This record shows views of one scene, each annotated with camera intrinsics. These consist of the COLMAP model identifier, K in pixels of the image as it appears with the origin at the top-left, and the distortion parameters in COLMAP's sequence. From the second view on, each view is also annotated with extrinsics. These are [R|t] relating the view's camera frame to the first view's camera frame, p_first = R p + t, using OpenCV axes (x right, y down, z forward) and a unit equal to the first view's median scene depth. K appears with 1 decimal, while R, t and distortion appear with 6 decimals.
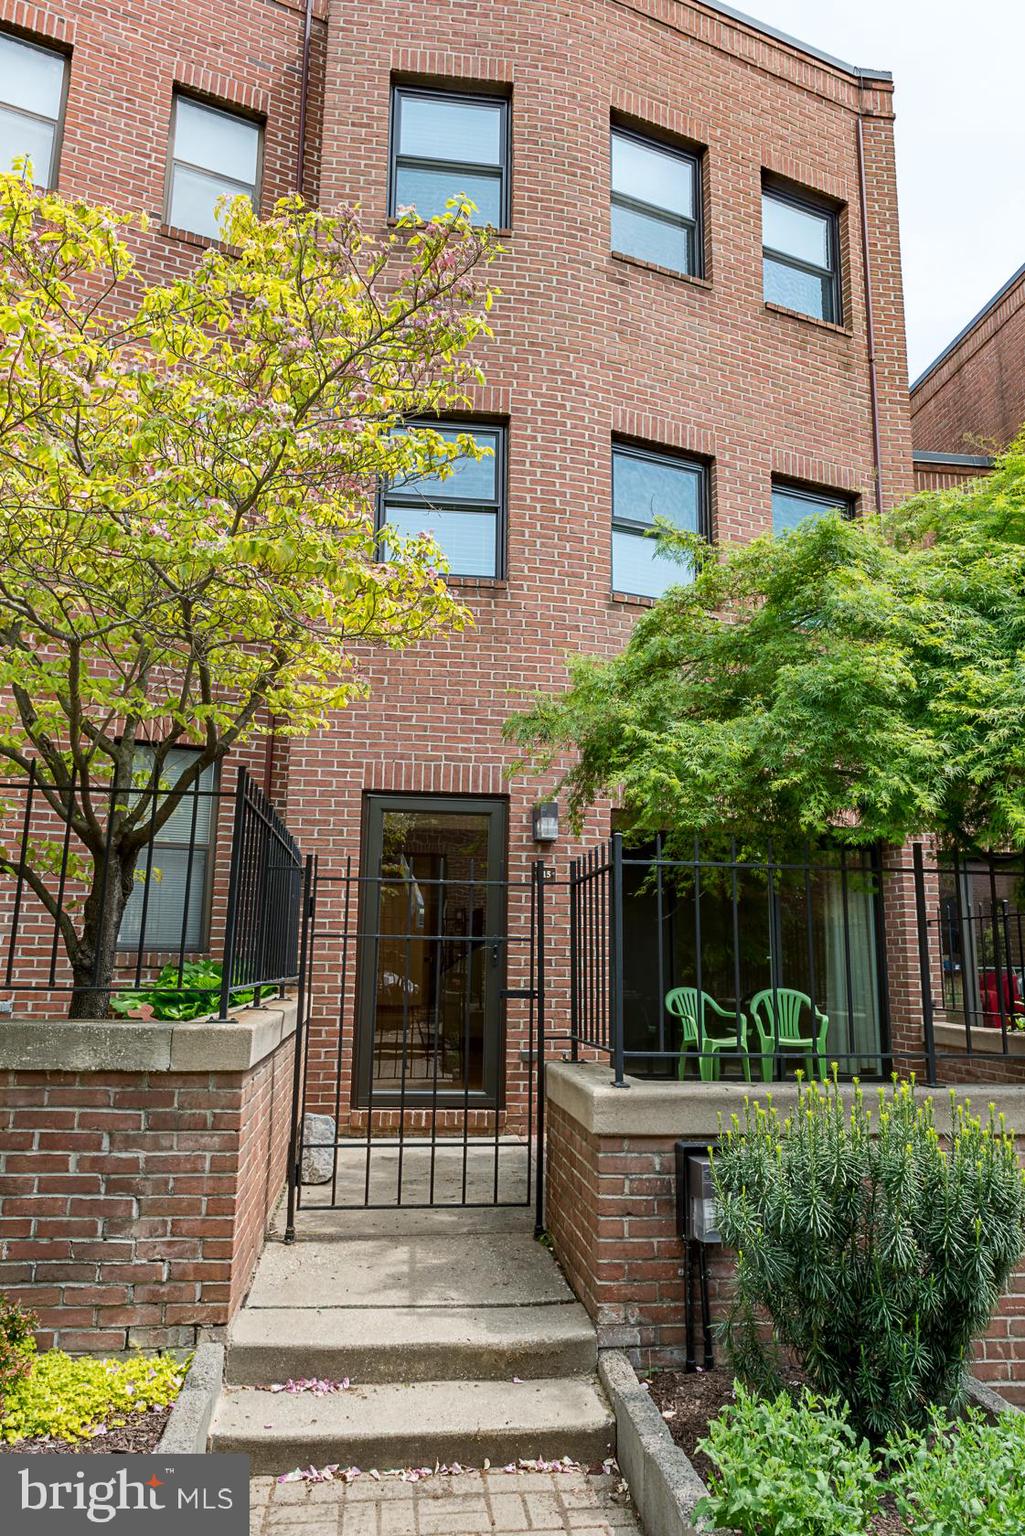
lens RADIAL K [[1067.9, 0, 491.0], [0, 1067.9, 765.4], [0, 0, 1]] dist [0.006122, -0.005400]
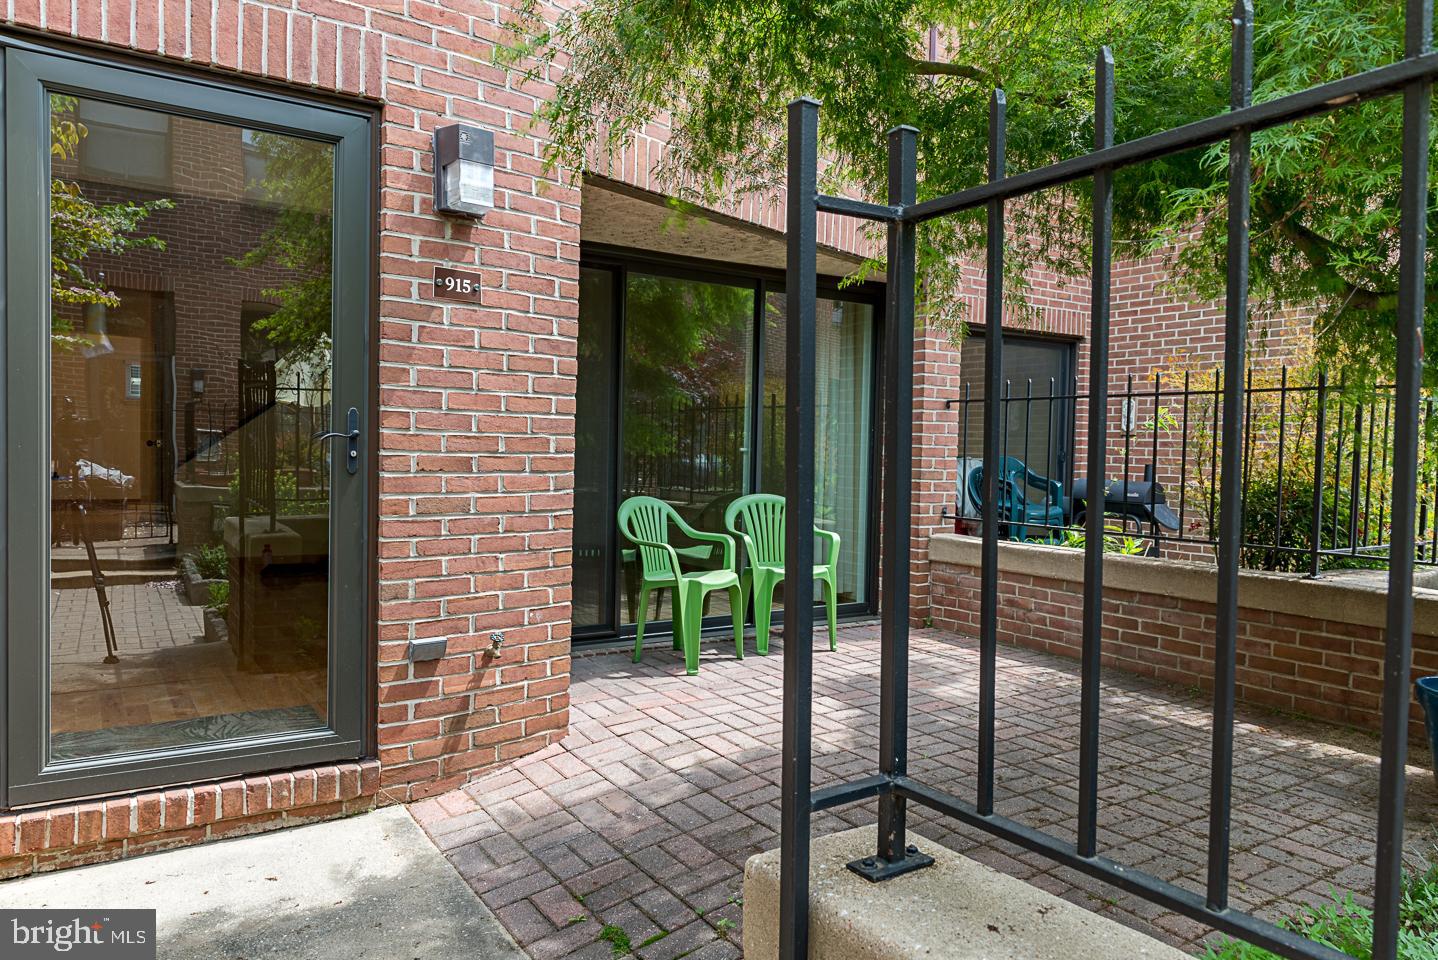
lens RADIAL K [[999.7, 0, 739.6], [0, 999.7, 486.7], [0, 0, 1]] dist [0.006122, -0.005400]
pose [[0.884257, -0.016399, 0.466713, -0.050384], [-0.089883, 0.974722, 0.204544, 0.087291], [-0.458270, -0.222819, 0.860430, 0.534691]]
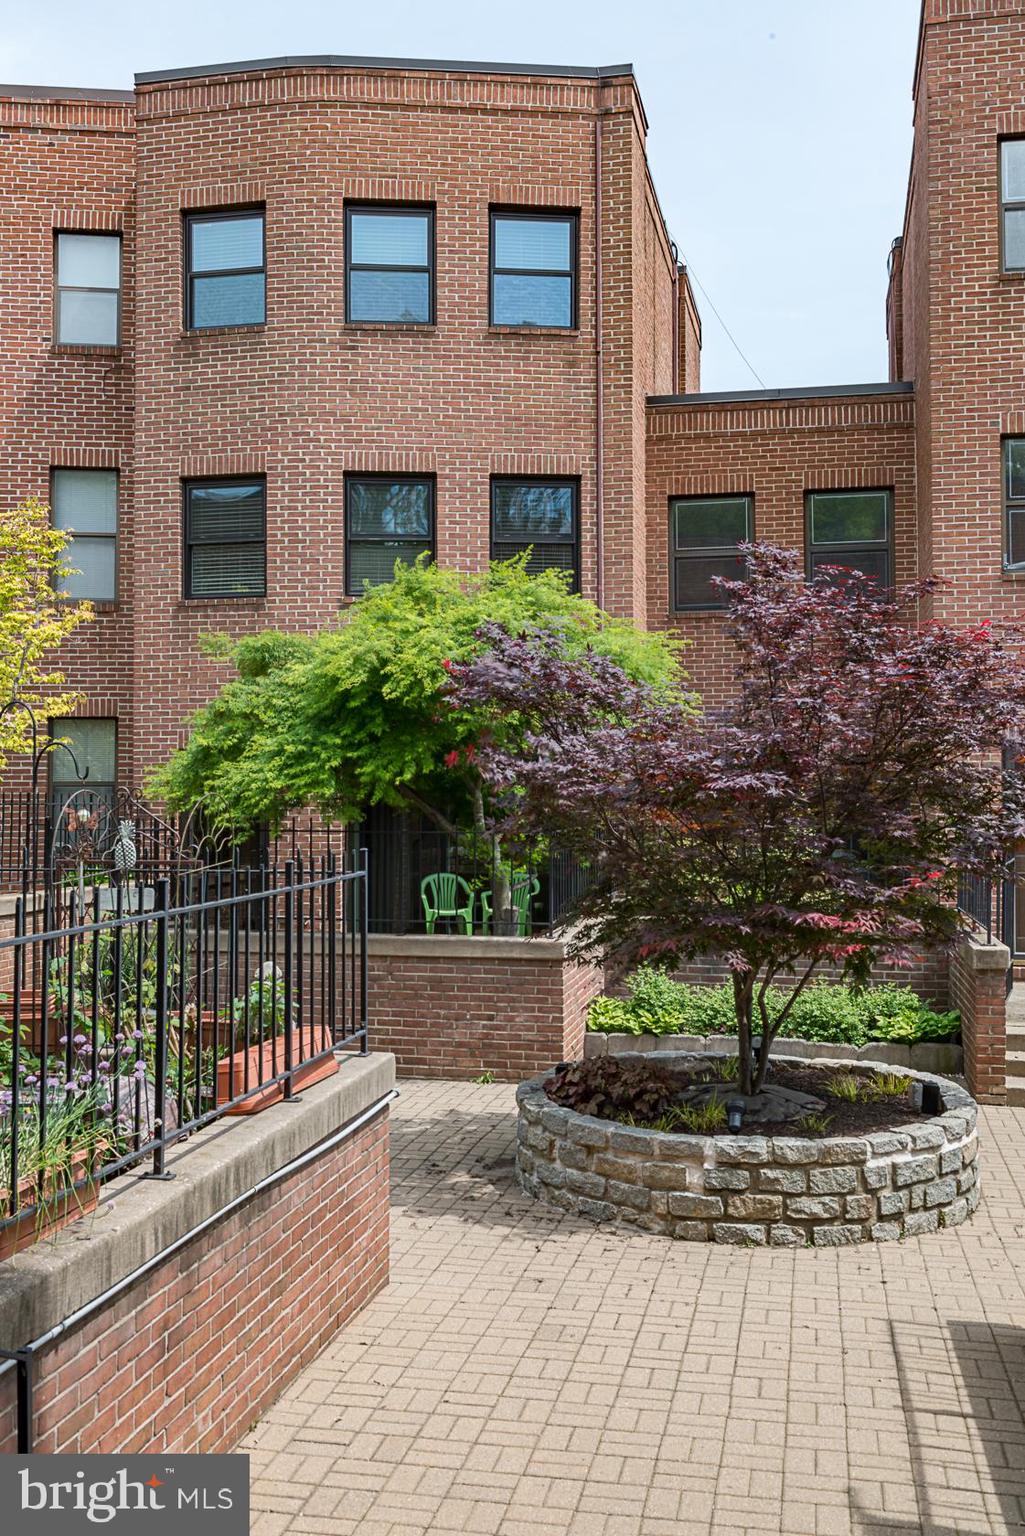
lens RADIAL K [[1632.7, 0, 538.3], [0, 1632.7, 762.8], [0, 0, 1]] dist [-0.004091, 0.000000]
pose [[0.938231, -0.021741, -0.345327, 1.150057], [0.078779, 0.985235, 0.152008, -0.267699], [0.336923, -0.169824, 0.926090, -0.977209]]
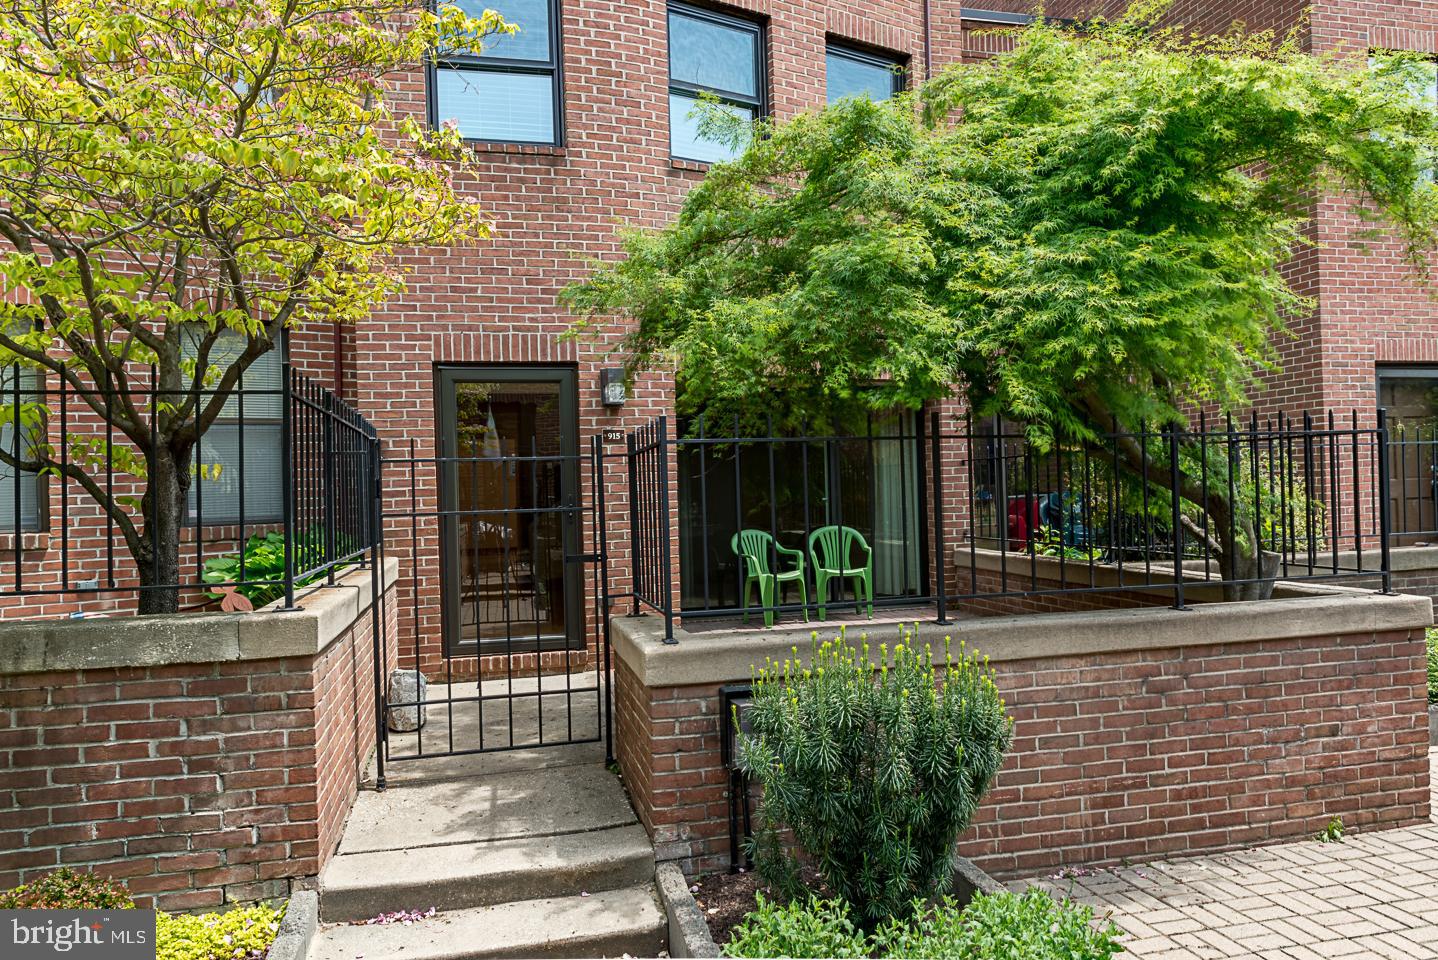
lens RADIAL K [[999.7, 0, 714.8], [0, 999.7, 489.8], [0, 0, 1]] dist [0.006122, -0.005400]
pose [[0.991843, -0.044390, 0.119490, 0.028372], [0.021973, 0.982913, 0.182755, -0.025758], [-0.125561, -0.178638, 0.975870, 0.003267]]
